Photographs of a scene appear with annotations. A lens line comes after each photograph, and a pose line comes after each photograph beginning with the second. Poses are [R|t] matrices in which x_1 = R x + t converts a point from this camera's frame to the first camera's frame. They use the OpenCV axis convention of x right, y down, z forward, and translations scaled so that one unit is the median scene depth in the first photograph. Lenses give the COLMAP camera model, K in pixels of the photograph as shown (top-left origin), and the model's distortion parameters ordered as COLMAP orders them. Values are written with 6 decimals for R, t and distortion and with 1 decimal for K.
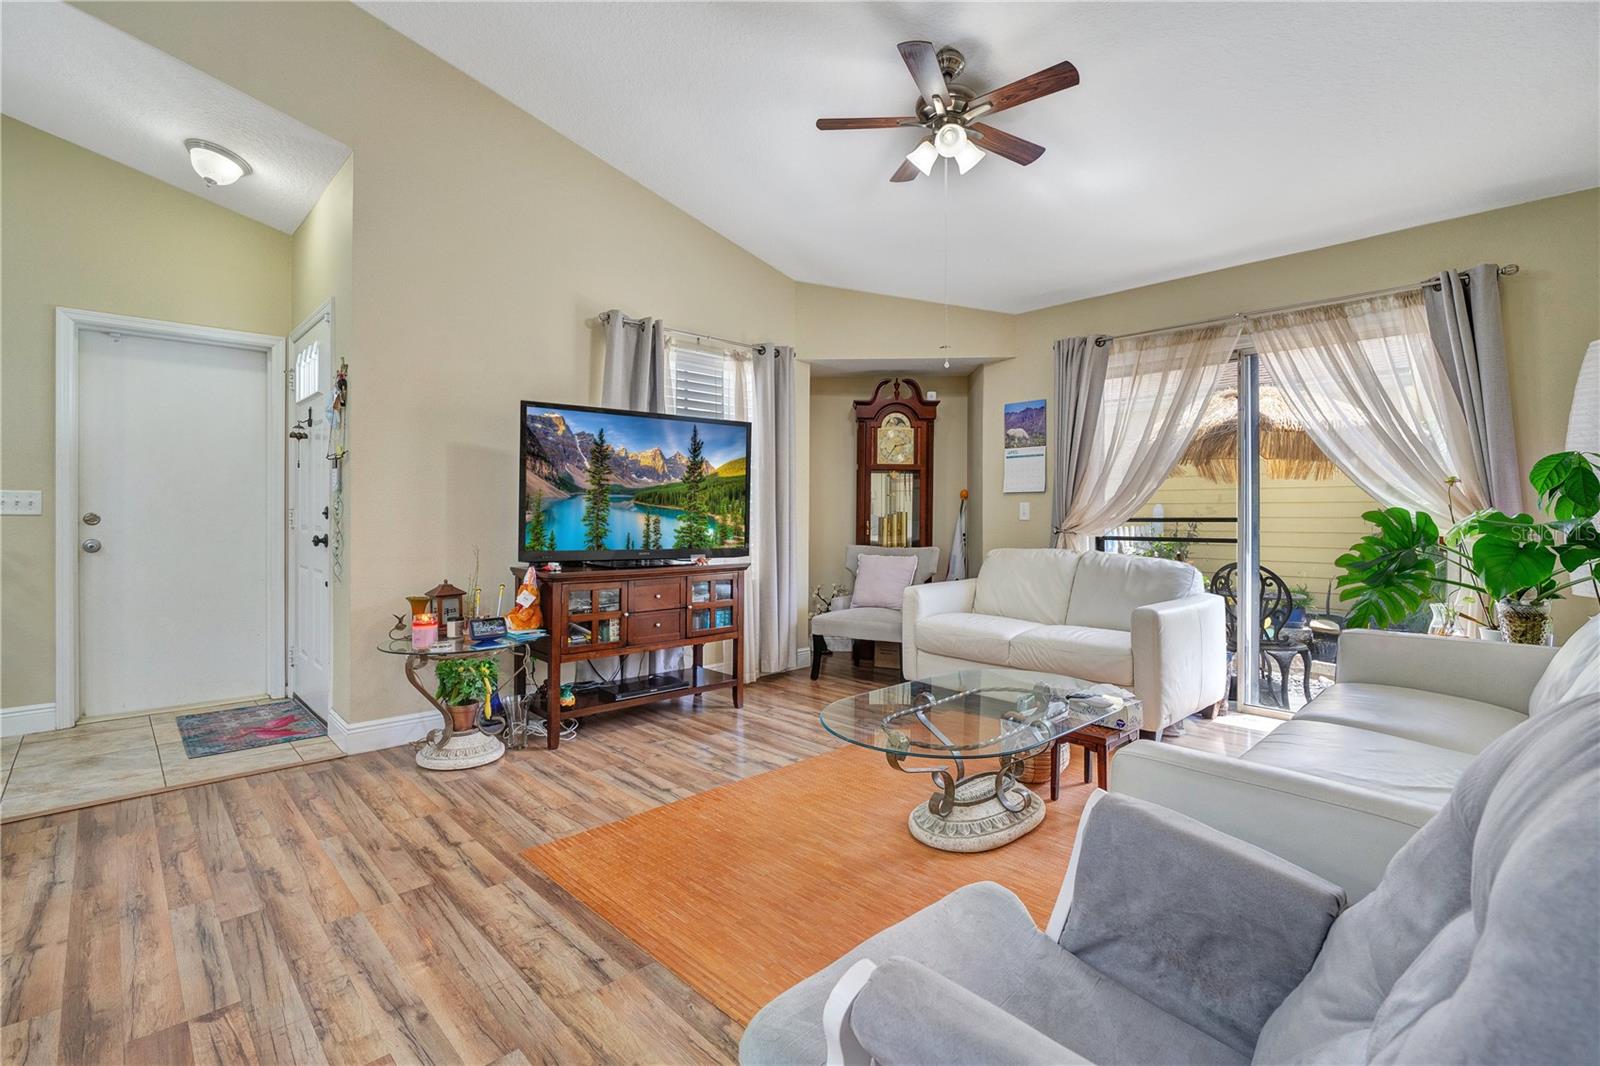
lens RADIAL K [[735.7, 0, 803.0], [0, 735.7, 511.3], [0, 0, 1]] dist [-0.013364, 0.005131]
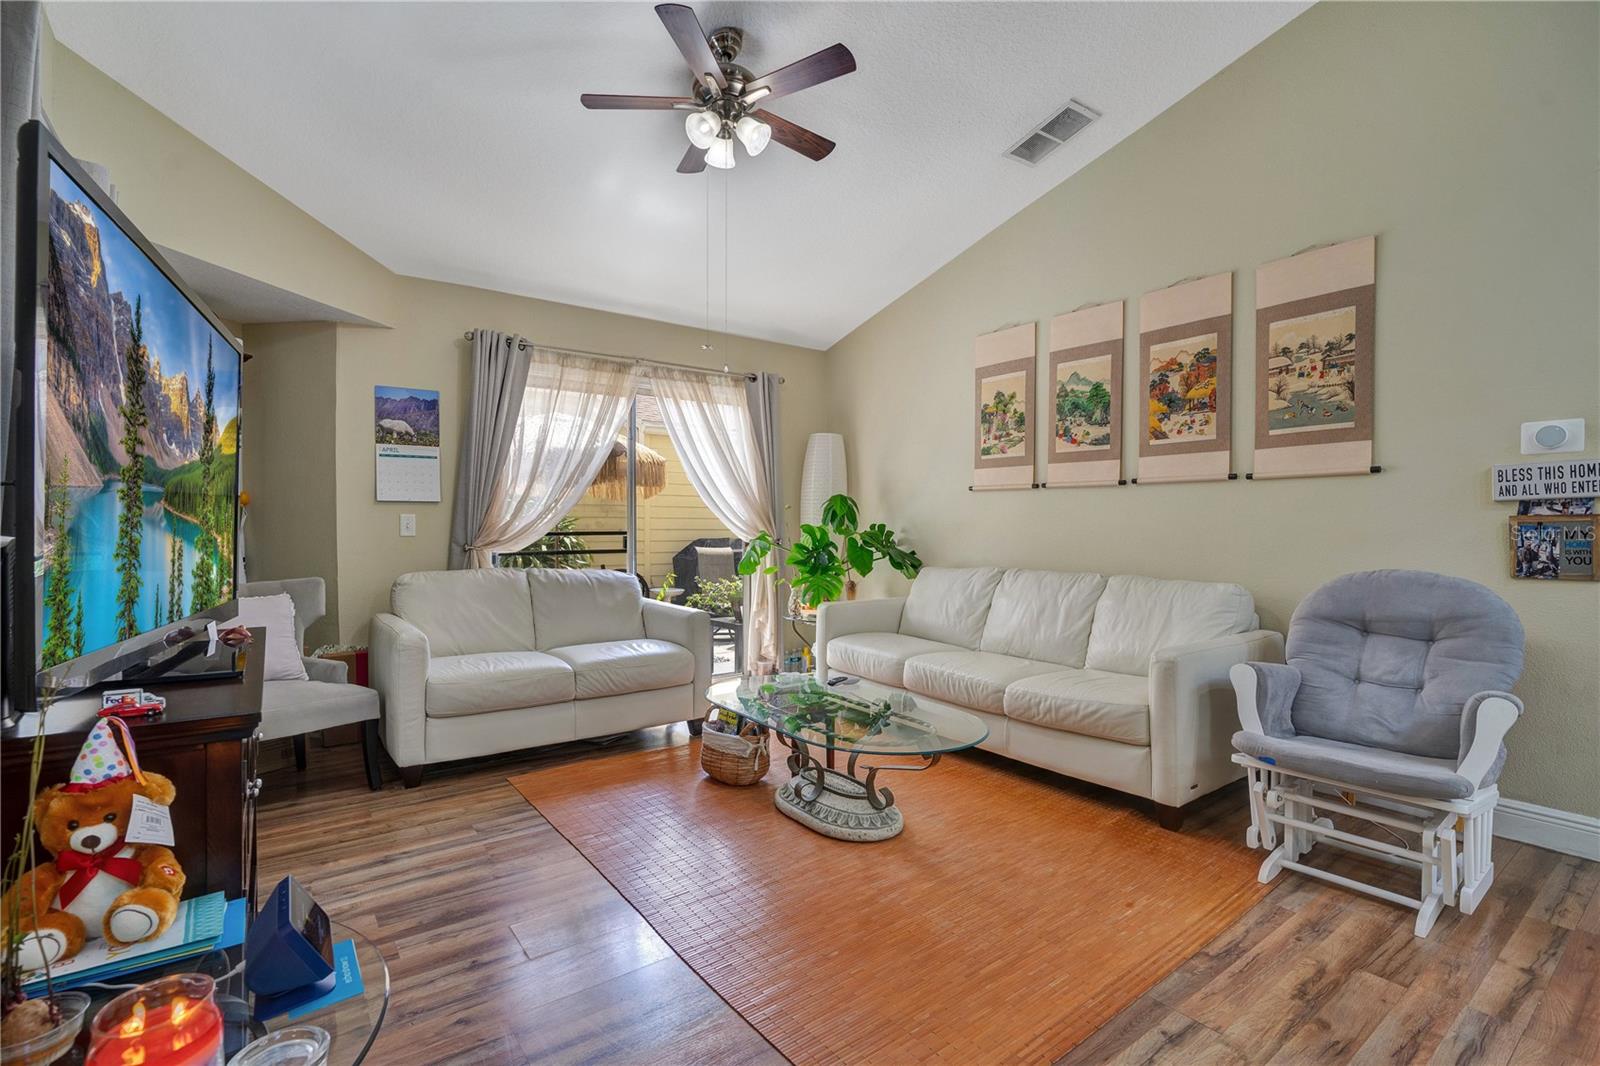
lens RADIAL K [[733.1, 0, 799.7], [0, 733.1, 522.0], [0, 0, 1]] dist [-0.002187, -0.000236]
pose [[0.125225, 0.002205, 0.992126, -0.729053], [-0.001604, 0.999997, -0.002020, -0.004230], [-0.992127, -0.001339, 0.125228, 0.796646]]
